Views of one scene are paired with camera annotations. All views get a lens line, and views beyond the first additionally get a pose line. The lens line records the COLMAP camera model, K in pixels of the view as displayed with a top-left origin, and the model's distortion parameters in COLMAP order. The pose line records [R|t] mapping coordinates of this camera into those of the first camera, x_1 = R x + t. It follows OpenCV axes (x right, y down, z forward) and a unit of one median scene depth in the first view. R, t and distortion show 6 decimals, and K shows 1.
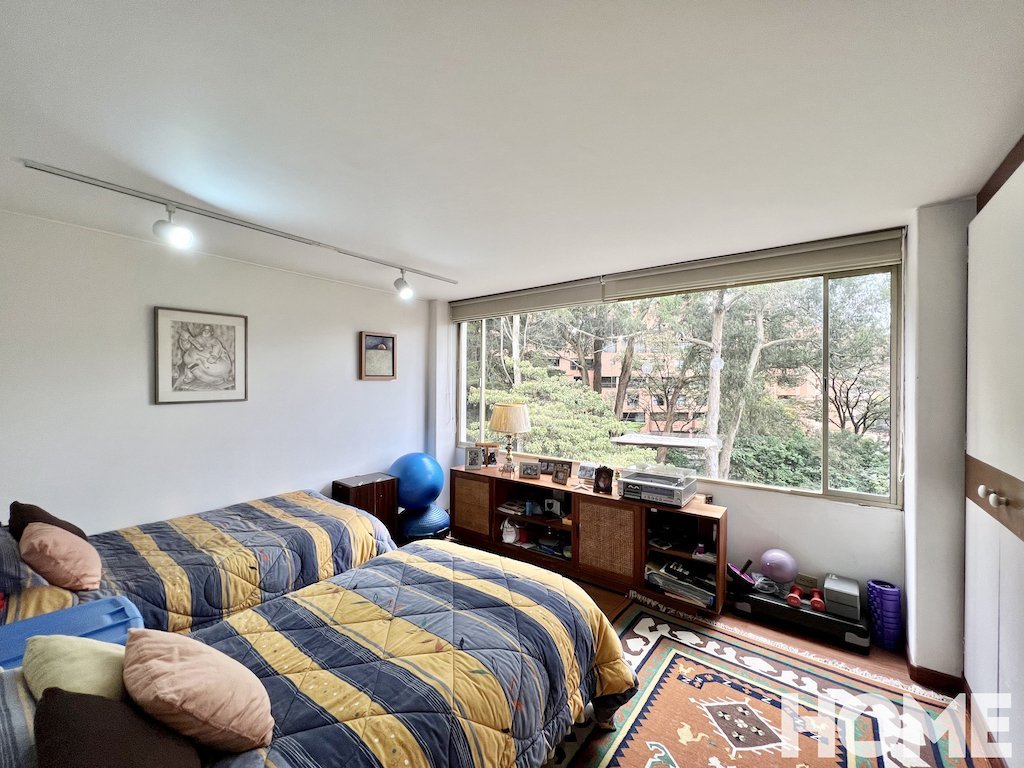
lens RADIAL K [[409.8, 0, 512.0], [0, 409.8, 384.0], [0, 0, 1]] dist [-0.003075, 0.000524]
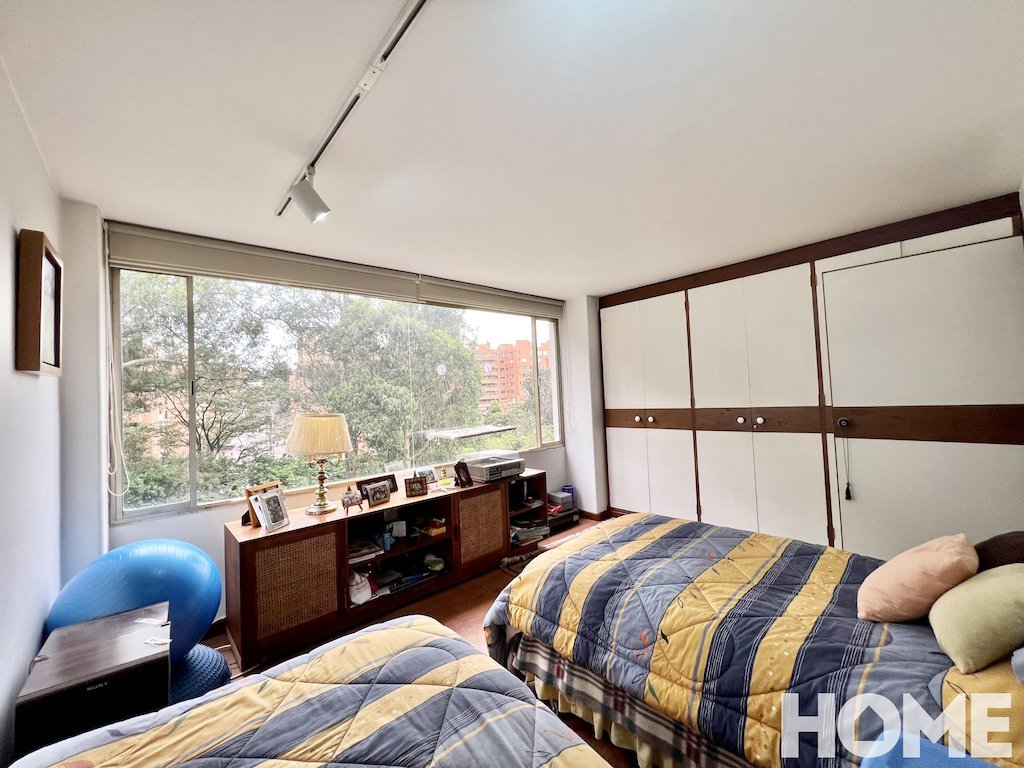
lens RADIAL K [[409.8, 0, 512.0], [0, 409.8, 384.0], [0, 0, 1]] dist [-0.003075, 0.000524]
pose [[0.188111, 0.010847, 0.982088, -0.868184], [0.048658, 0.998608, -0.020349, 0.037952], [-0.980942, 0.051614, 0.187322, 0.756251]]
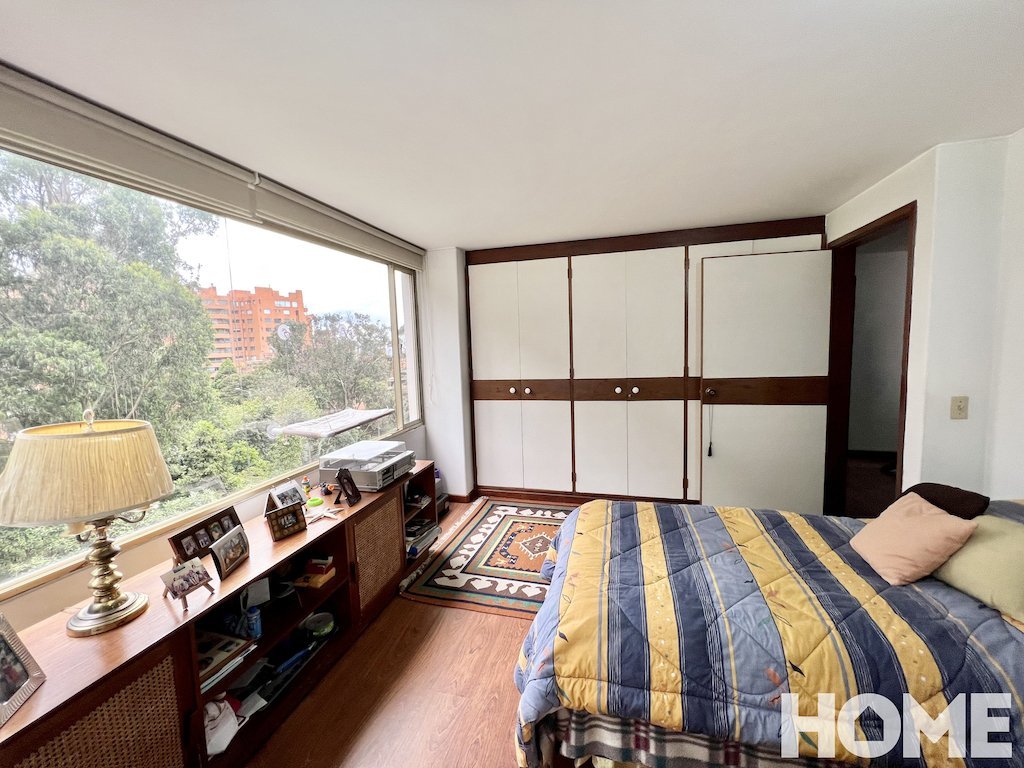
lens RADIAL K [[409.8, 0, 512.0], [0, 409.8, 384.0], [0, 0, 1]] dist [-0.003075, 0.000524]
pose [[-0.370479, -0.086067, 0.924845, -0.603865], [0.032873, 0.993859, 0.105658, -0.013049], [-0.928259, 0.069547, -0.365375, 1.104058]]
